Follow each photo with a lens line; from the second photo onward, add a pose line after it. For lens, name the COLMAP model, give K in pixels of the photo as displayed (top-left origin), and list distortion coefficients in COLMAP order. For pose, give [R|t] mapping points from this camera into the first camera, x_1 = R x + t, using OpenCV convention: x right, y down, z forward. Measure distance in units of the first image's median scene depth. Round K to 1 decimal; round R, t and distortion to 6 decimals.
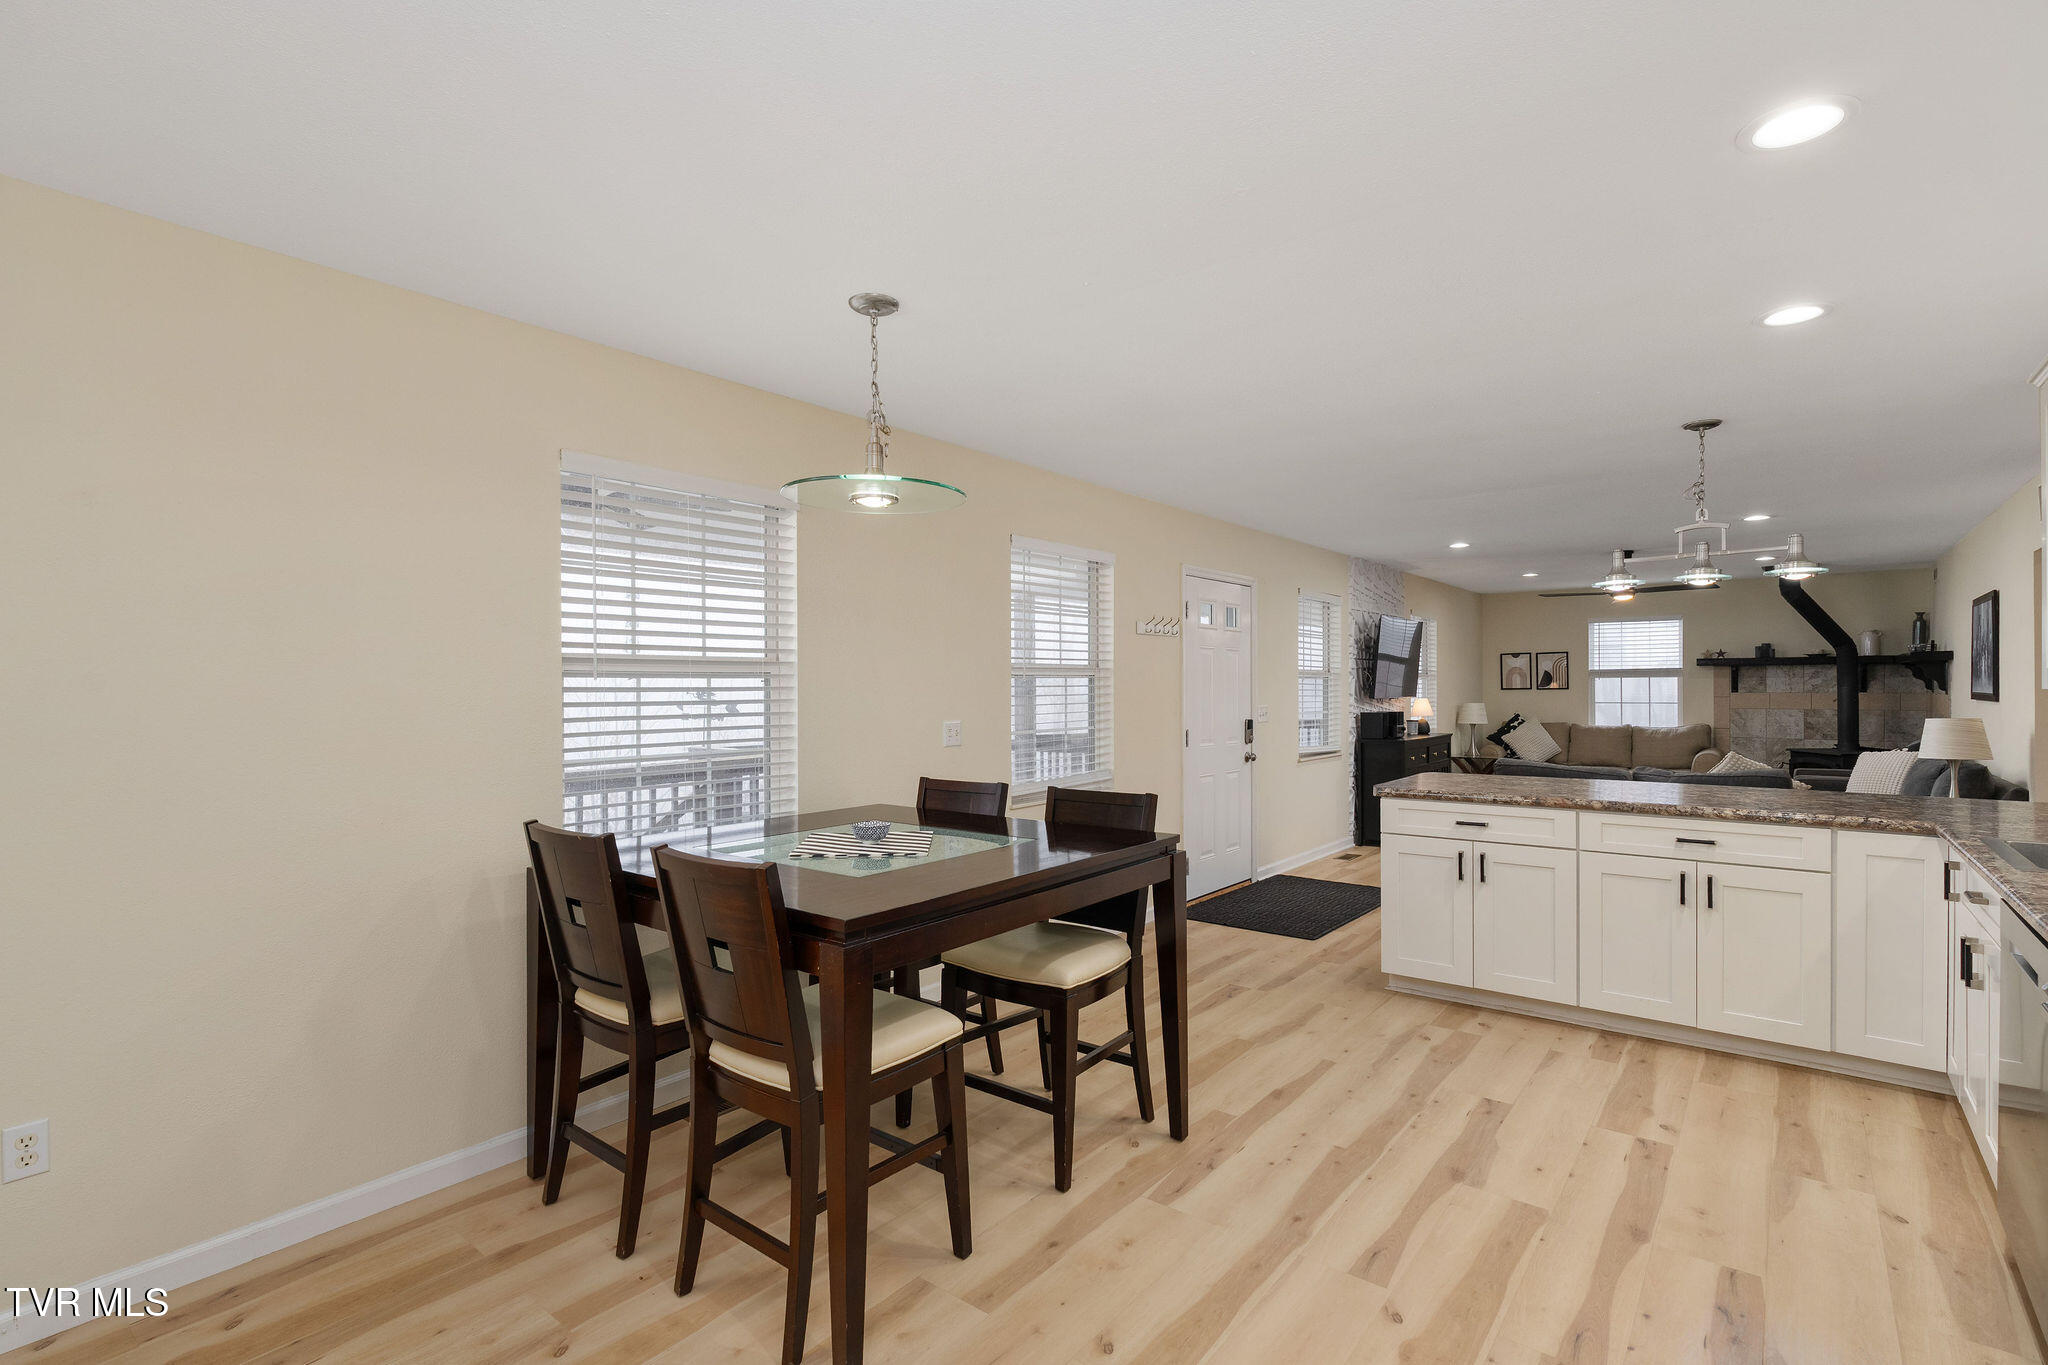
lens RADIAL K [[957.6, 0, 1021.8], [0, 957.6, 700.3], [0, 0, 1]] dist [-0.002274, -0.000417]
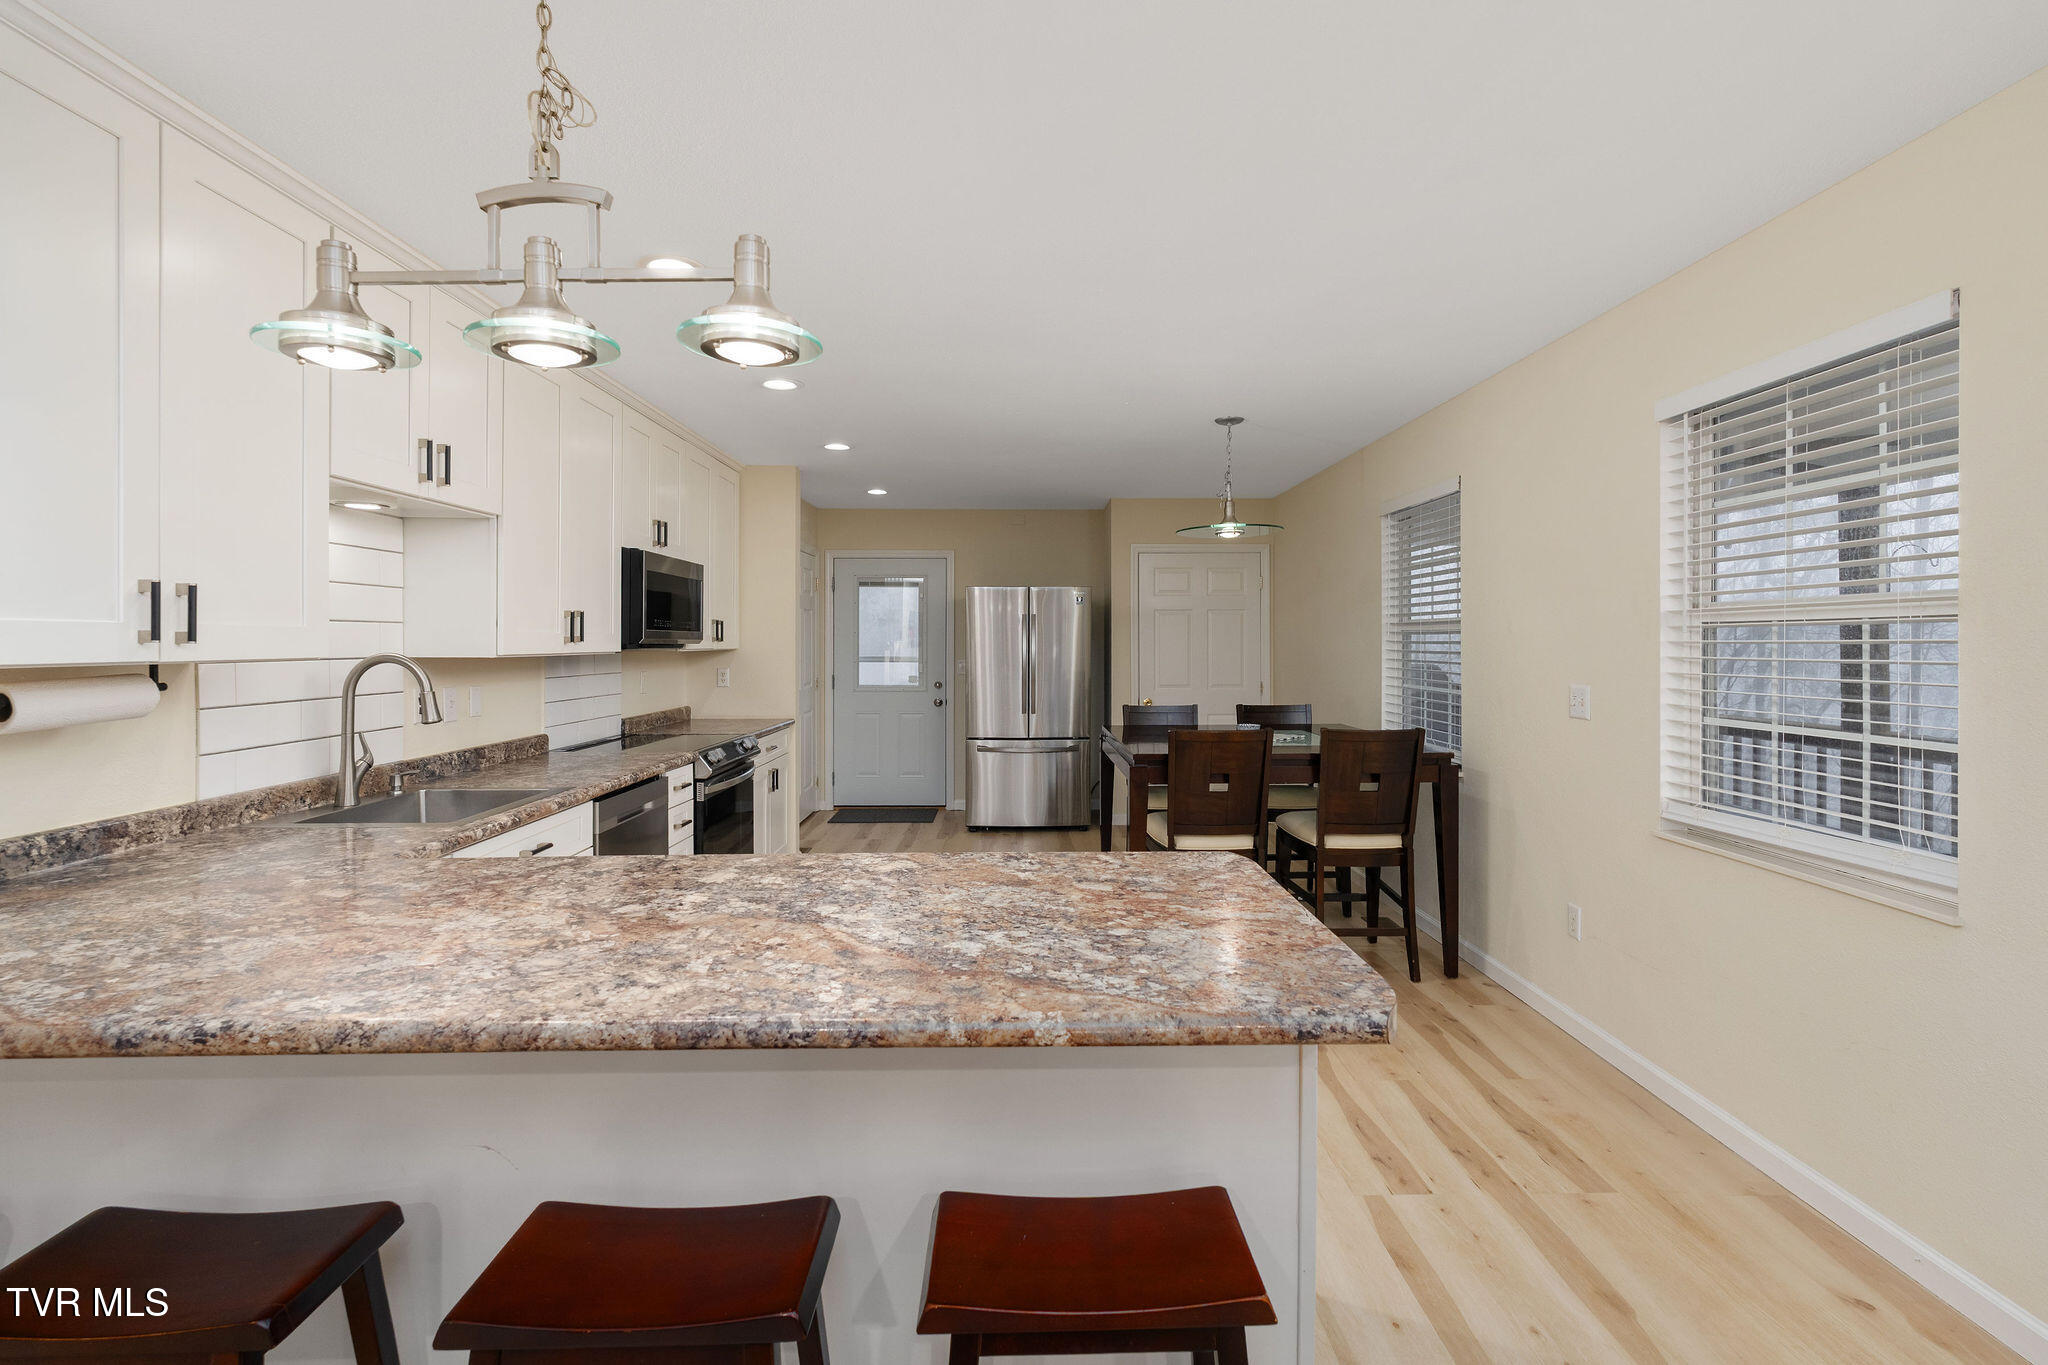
lens RADIAL K [[917.0, 0, 1025.4], [0, 917.0, 651.1], [0, 0, 1]] dist [-0.002007, 0.000106]
pose [[-0.776312, 0.007466, -0.630305, 0.326140], [-0.007441, 0.999752, 0.021008, -0.008171], [0.630305, 0.020999, -0.776063, 0.567915]]
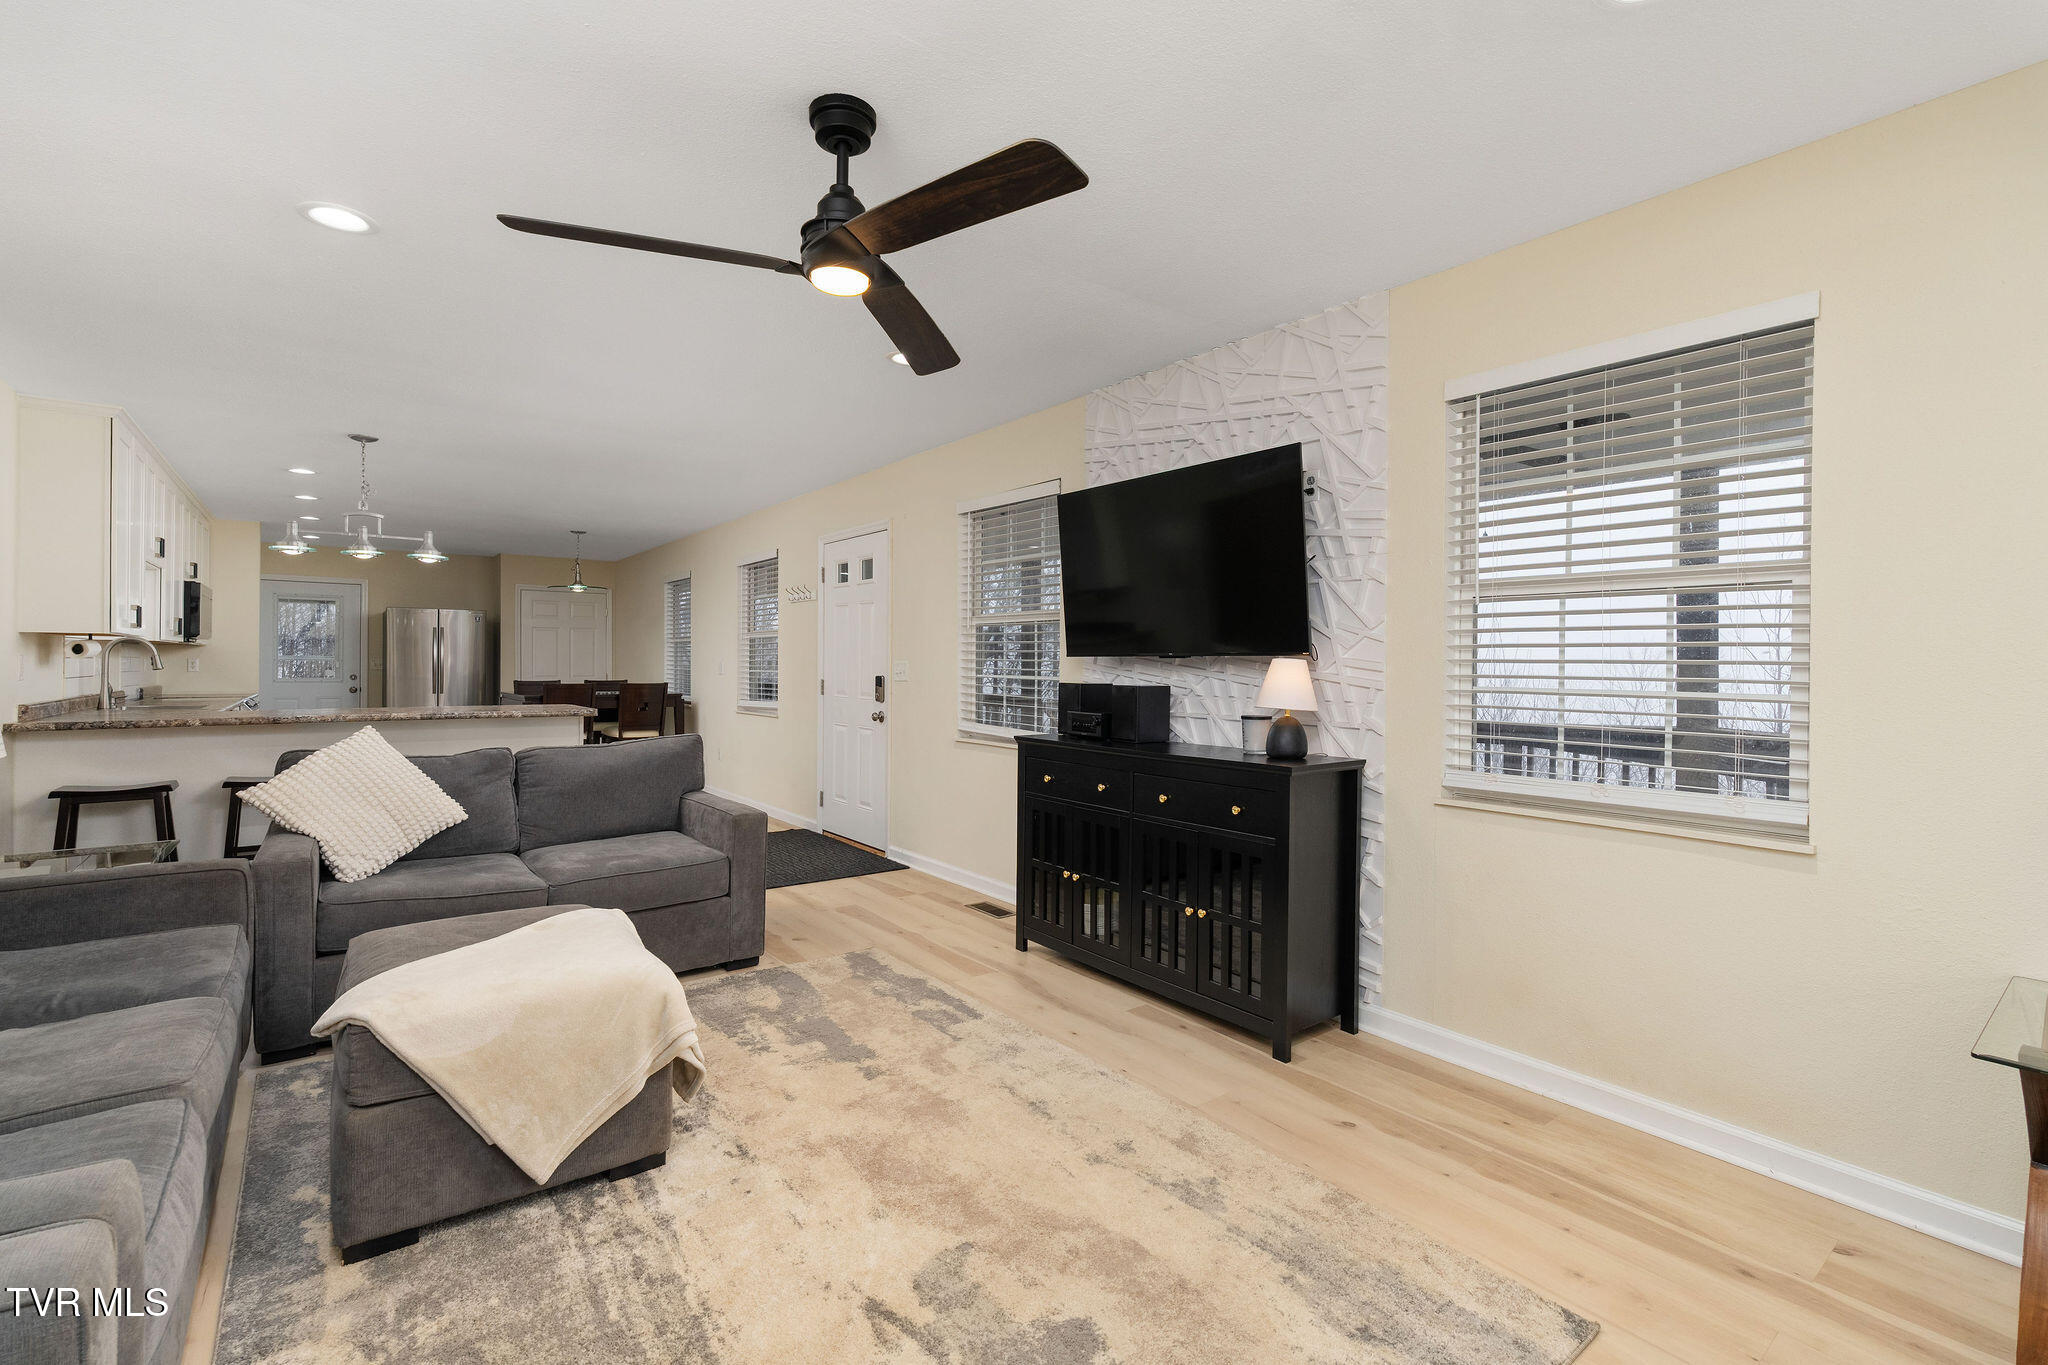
lens RADIAL K [[899.6, 0, 1018.4], [0, 899.6, 668.4], [0, 0, 1]] dist [-0.001423, 0.000039]
pose [[-0.242862, 0.008070, -0.970027, 0.710872], [-0.019030, 0.999733, 0.013081, -0.000743], [0.969874, 0.021636, -0.242644, 0.911091]]
